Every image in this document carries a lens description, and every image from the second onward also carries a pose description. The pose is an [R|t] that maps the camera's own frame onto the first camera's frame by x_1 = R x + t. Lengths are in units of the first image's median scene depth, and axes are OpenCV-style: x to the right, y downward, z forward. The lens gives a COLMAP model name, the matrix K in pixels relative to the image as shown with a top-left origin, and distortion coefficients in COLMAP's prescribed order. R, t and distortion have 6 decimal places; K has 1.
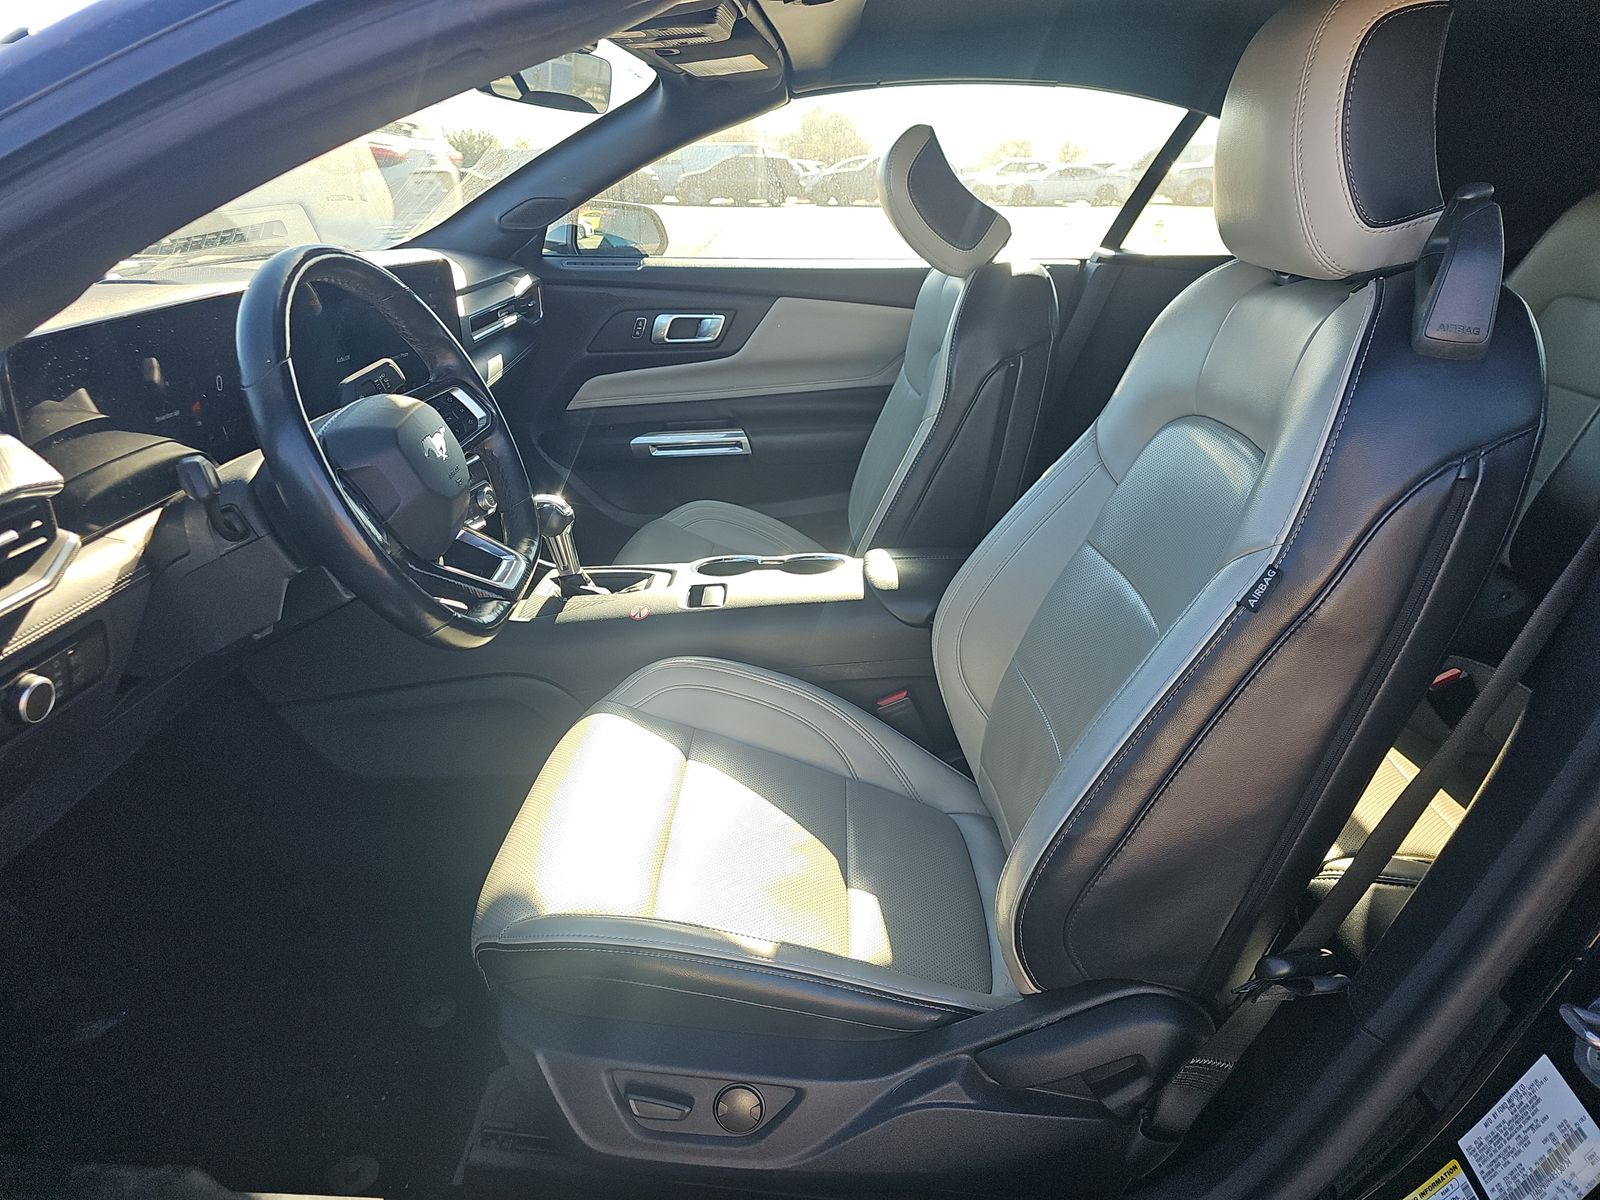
lens RADIAL K [[1065.2, 0, 800.0], [0, 1065.2, 600.0], [0, 0, 1]] dist [0.035786, 0.000561]
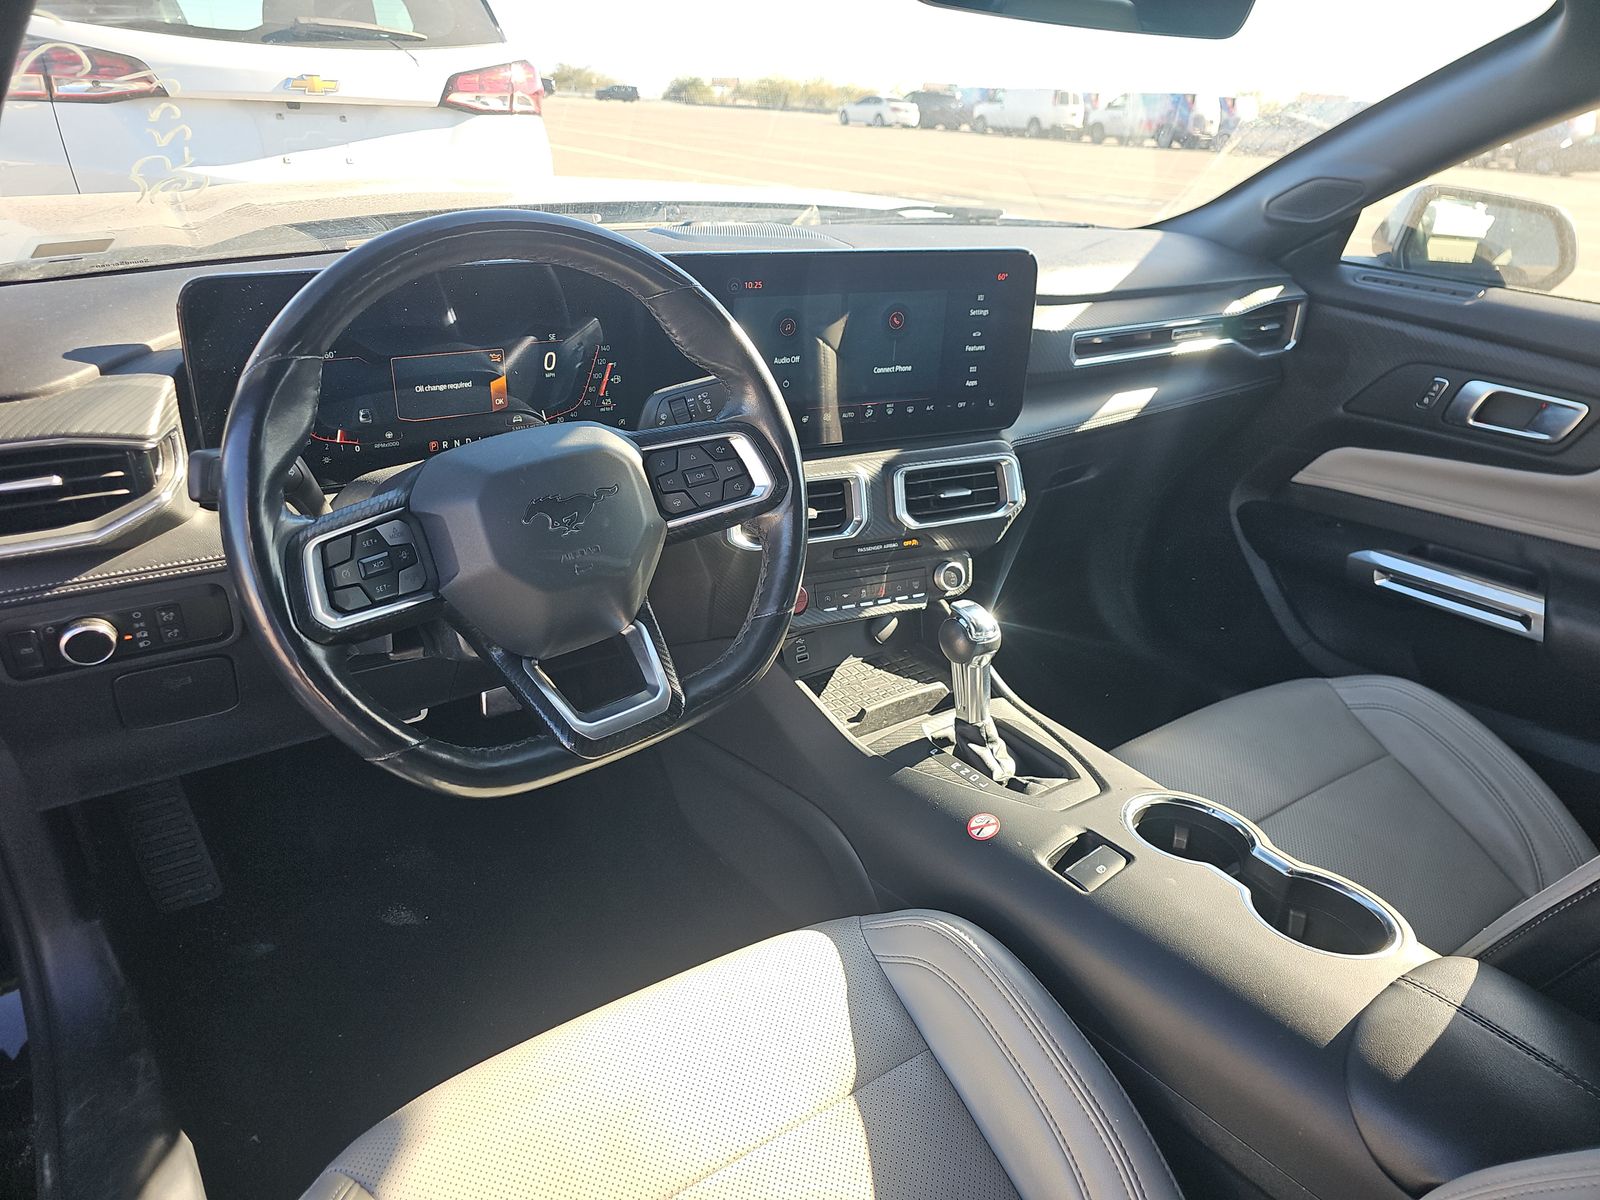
lens RADIAL K [[1065.2, 0, 800.0], [0, 1065.2, 600.0], [0, 0, 1]] dist [0.035786, 0.000561]
pose [[0.581770, 0.362637, -0.728037, 0.141146], [-0.340374, 0.921505, 0.187013, -0.133080], [0.738707, 0.139007, 0.659537, 0.318448]]
